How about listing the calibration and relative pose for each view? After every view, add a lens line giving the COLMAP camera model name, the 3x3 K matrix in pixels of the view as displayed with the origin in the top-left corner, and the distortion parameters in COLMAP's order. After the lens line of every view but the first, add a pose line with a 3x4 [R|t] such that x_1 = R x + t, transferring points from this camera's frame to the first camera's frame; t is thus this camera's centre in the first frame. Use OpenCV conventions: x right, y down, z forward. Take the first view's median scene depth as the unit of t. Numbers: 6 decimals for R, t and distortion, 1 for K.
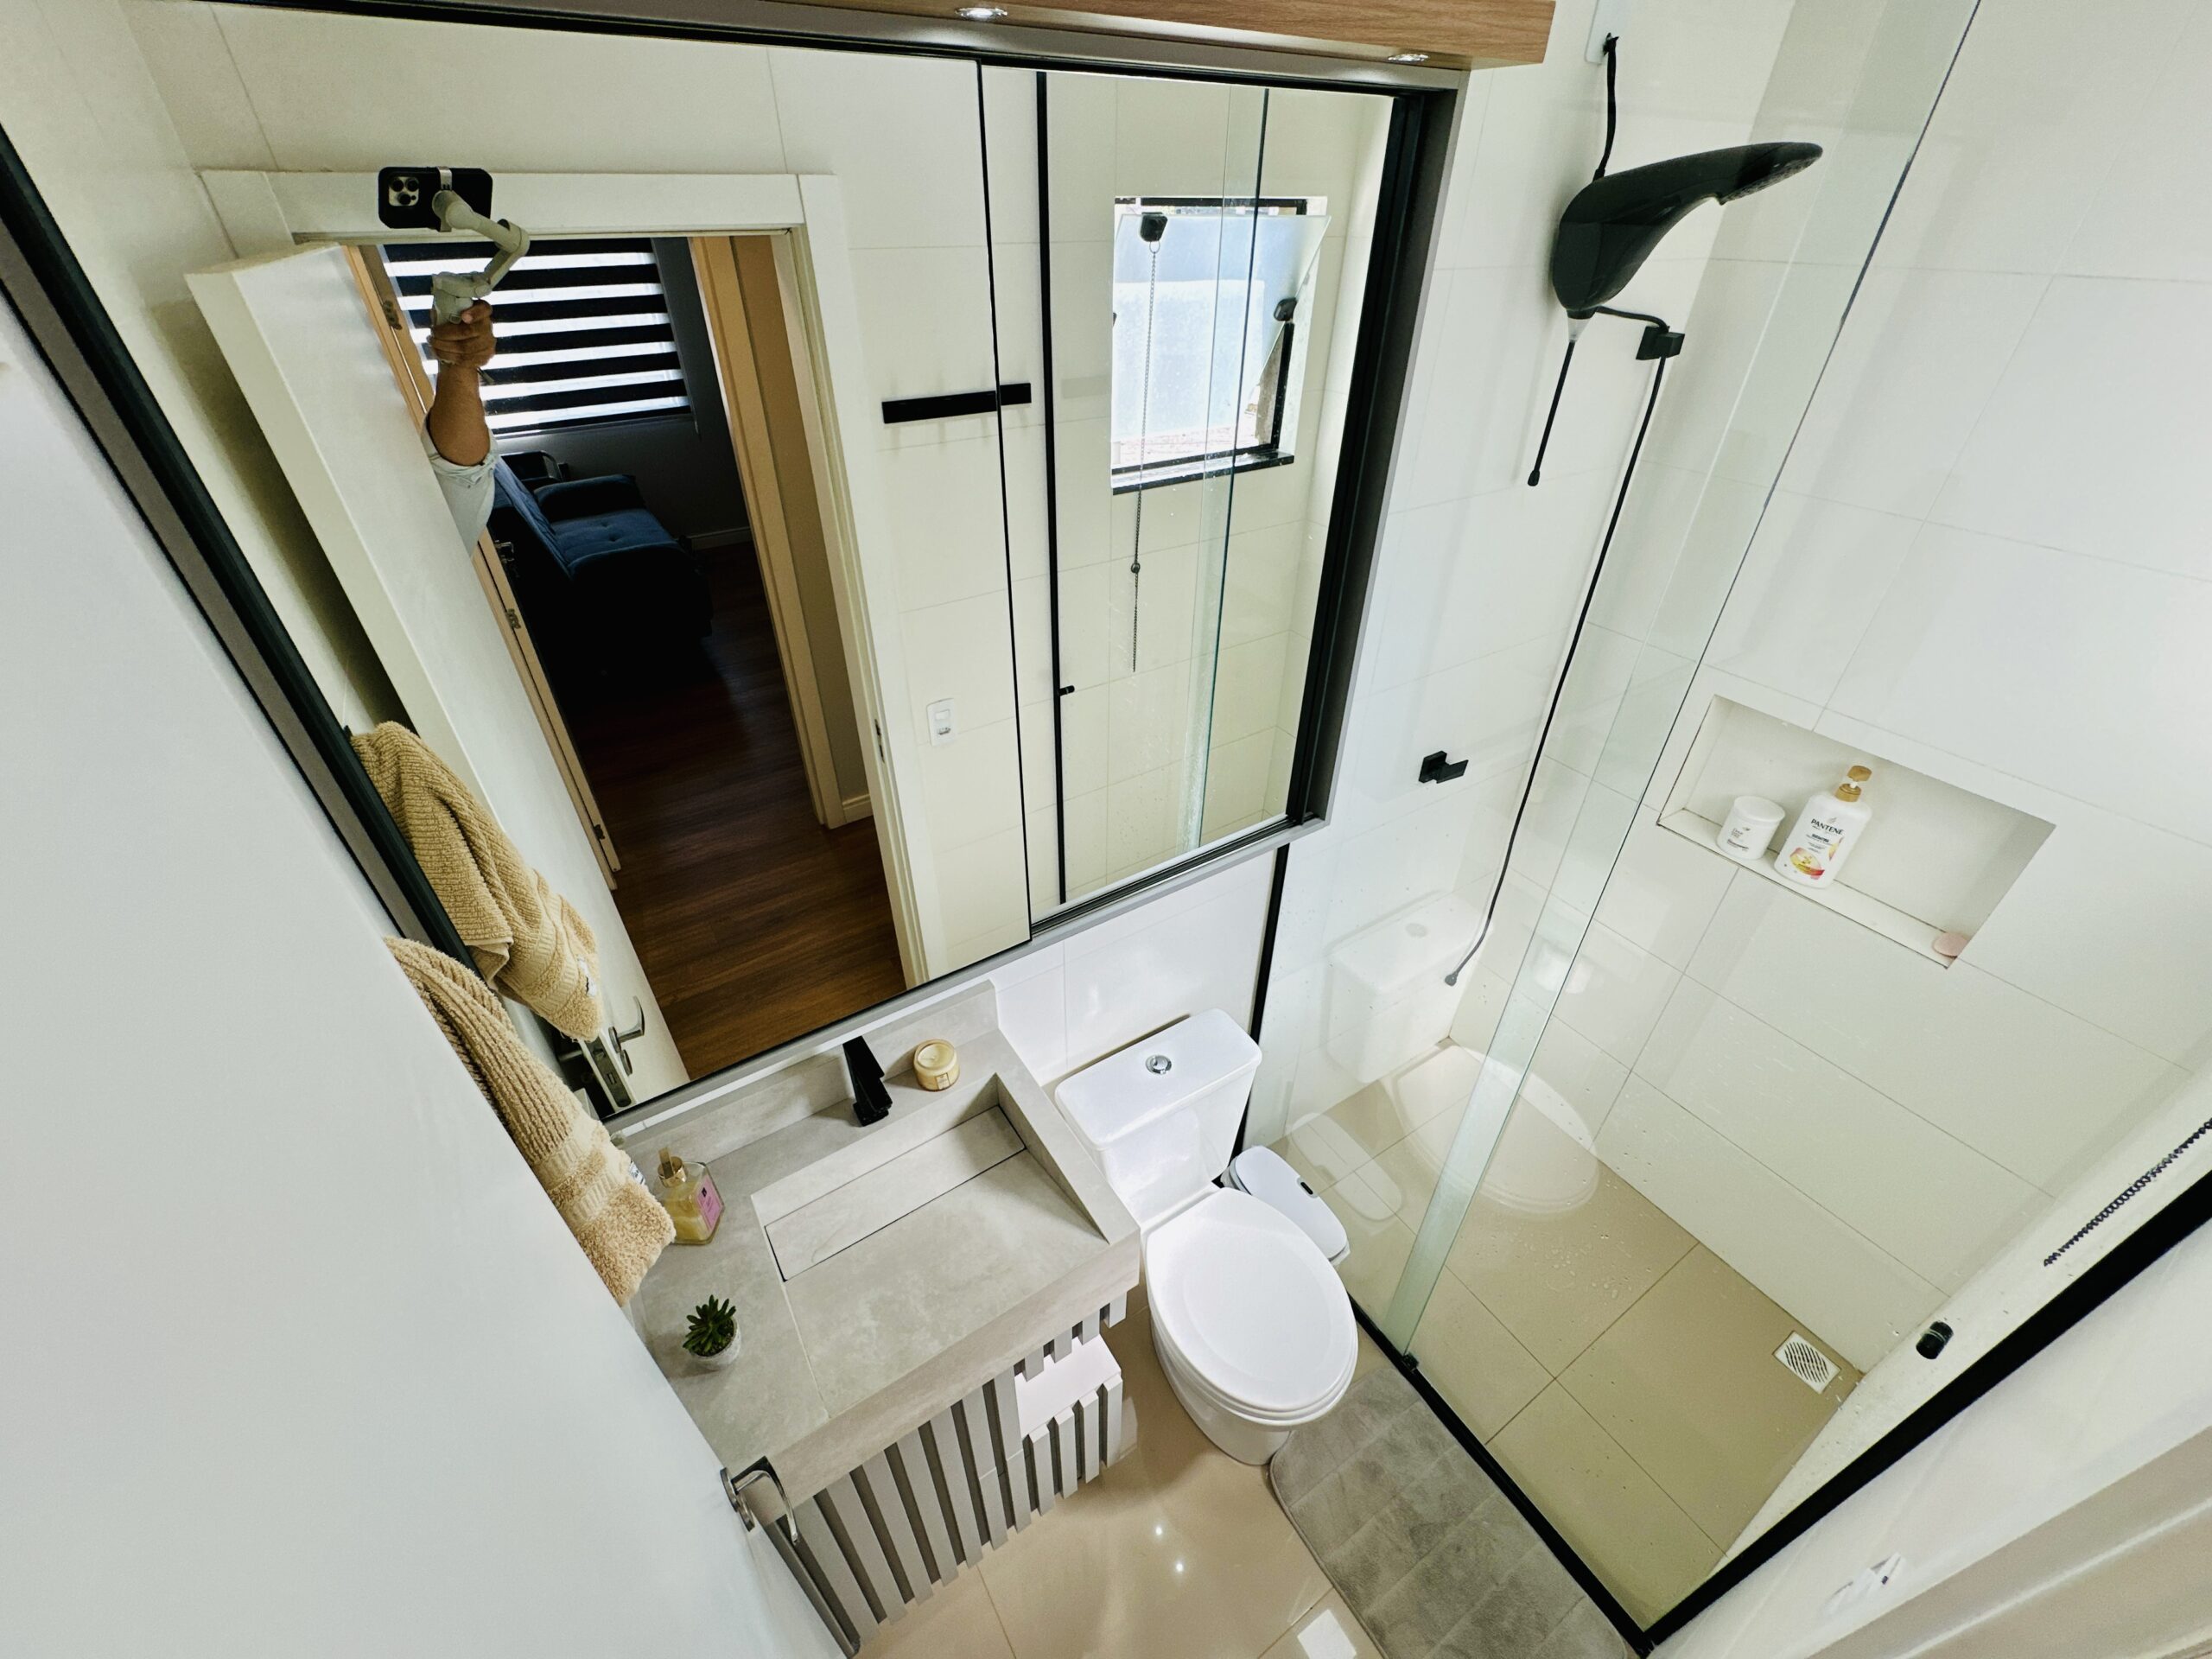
lens RADIAL K [[882.8, 0, 1104.3], [0, 882.8, 828.8], [0, 0, 1]] dist [-0.006943, 0.002230]
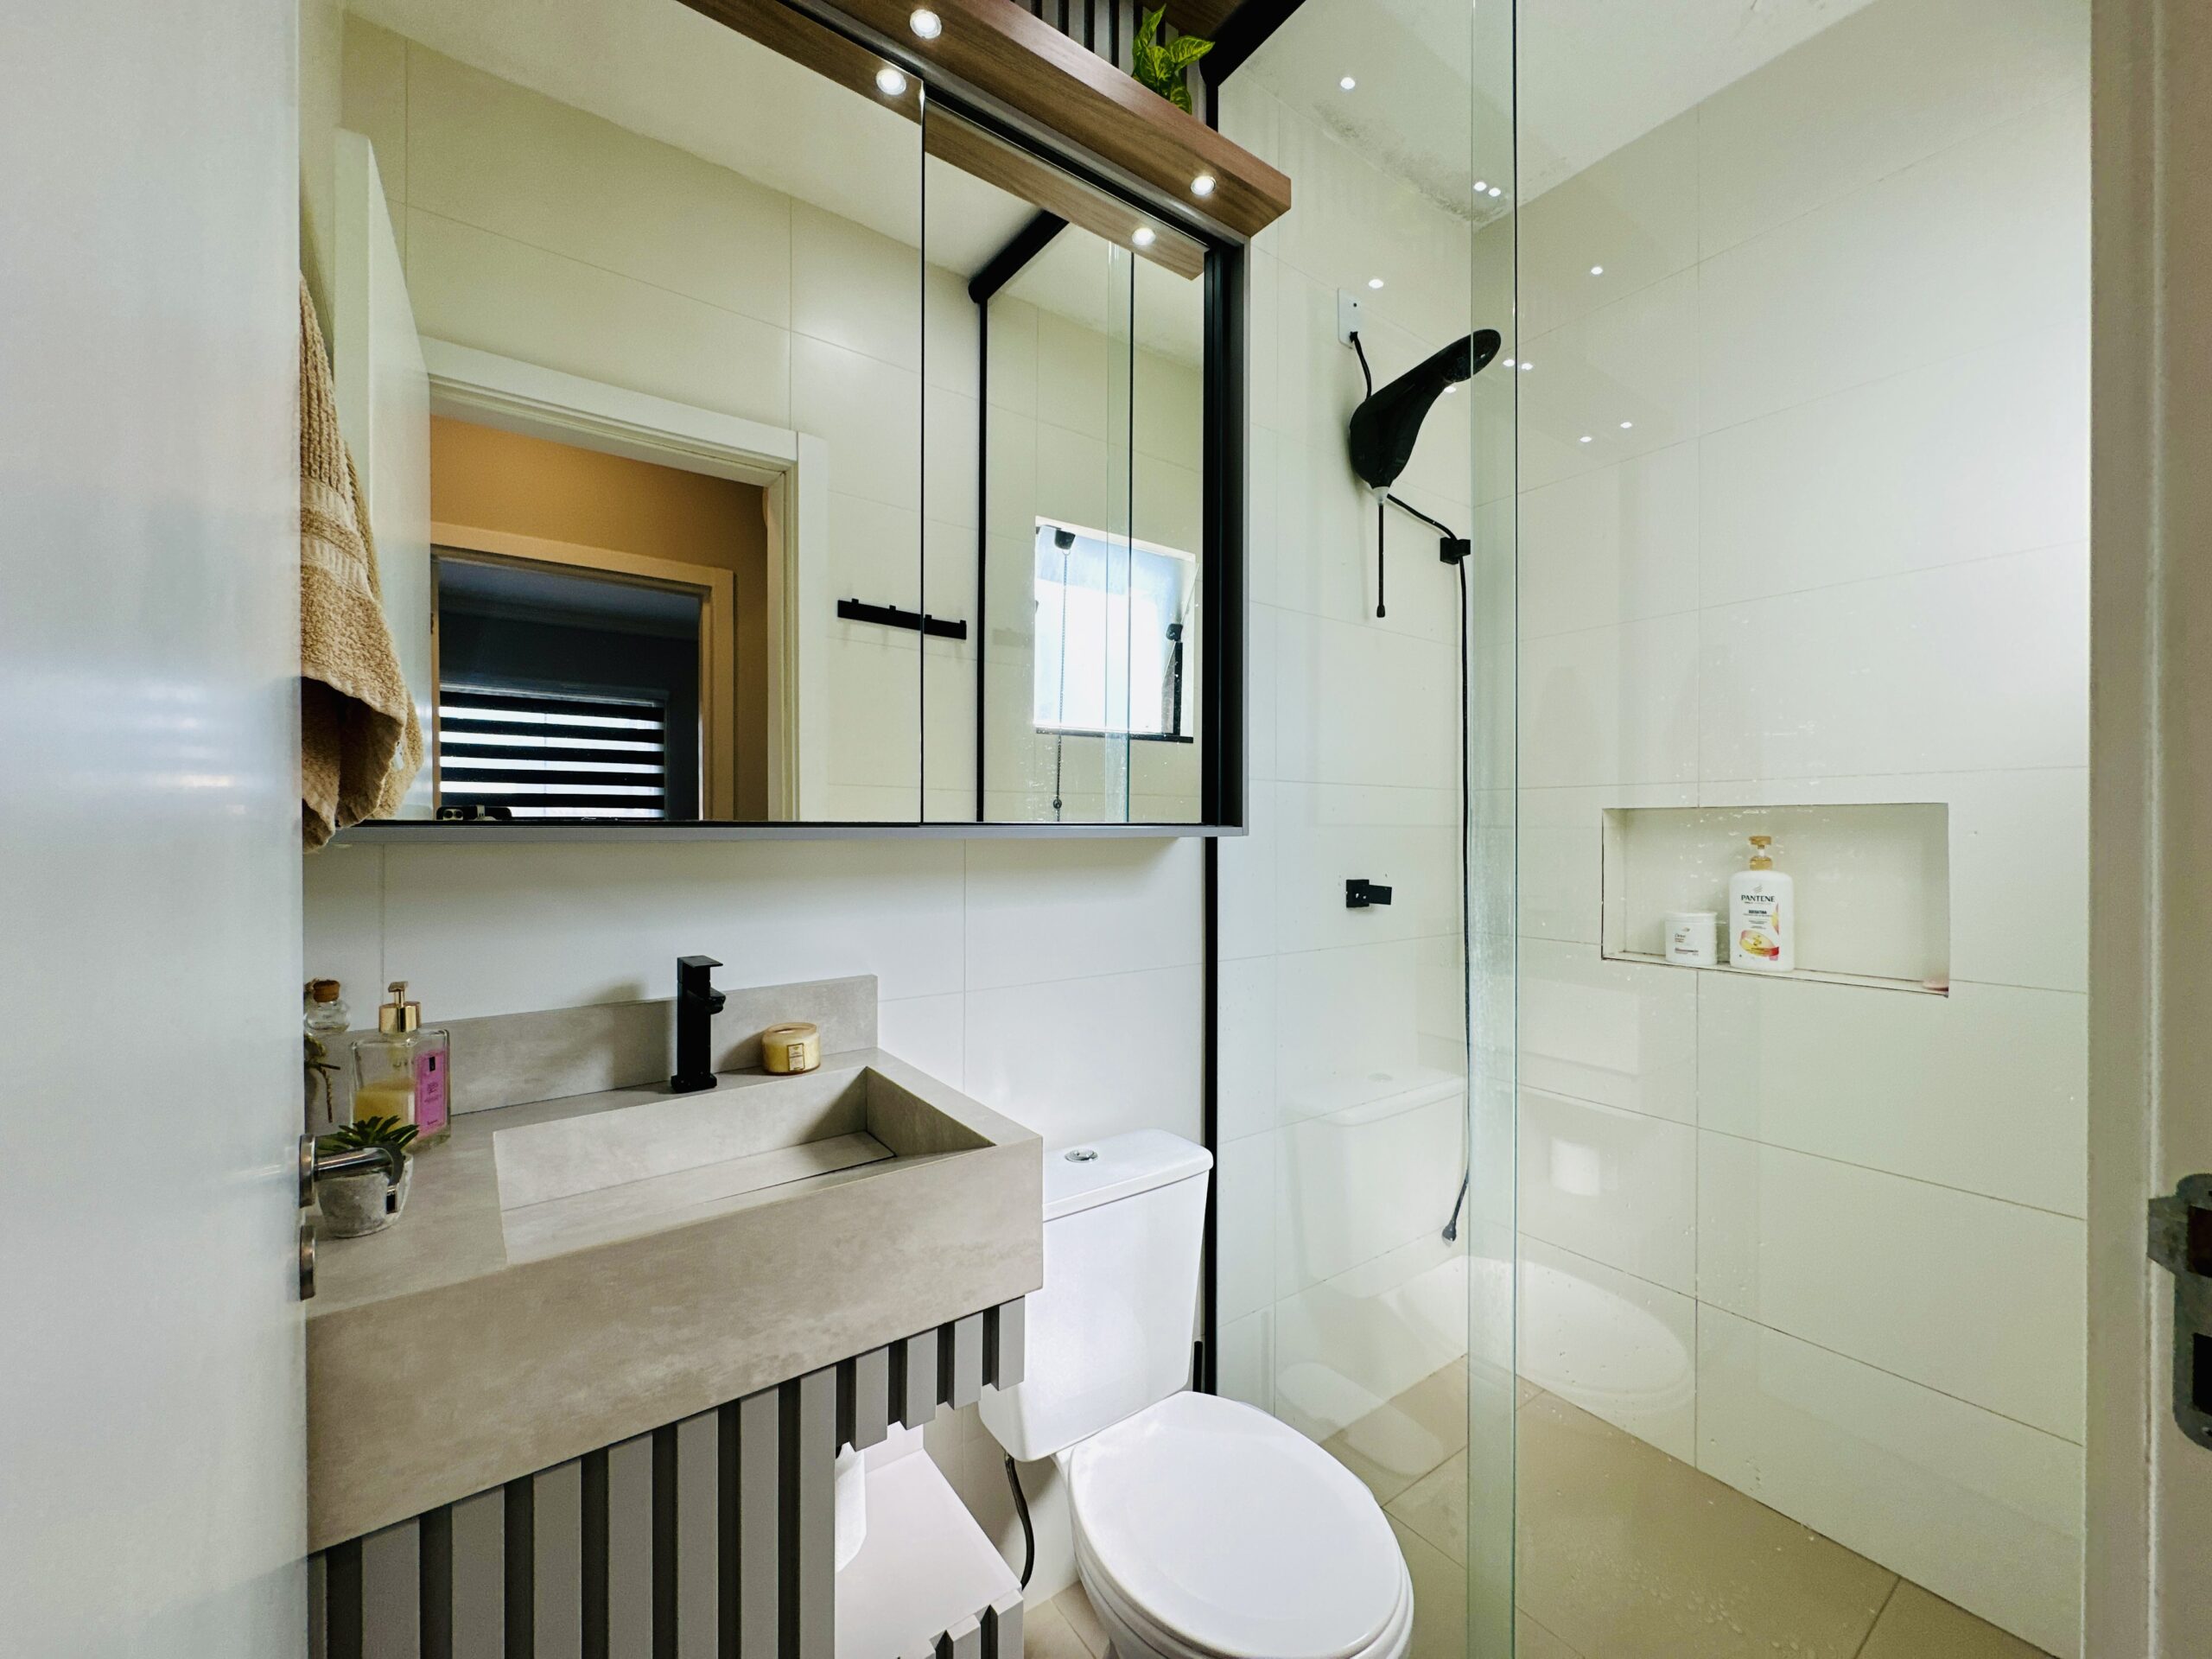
lens RADIAL K [[872.0, 0, 1095.7], [0, 872.0, 827.5], [0, 0, 1]] dist [-0.013679, 0.000112]
pose [[0.998403, -0.000605, 0.056492, 0.029229], [0.033134, 0.816176, -0.576852, 0.453355], [-0.045758, 0.577803, 0.814893, 0.196947]]
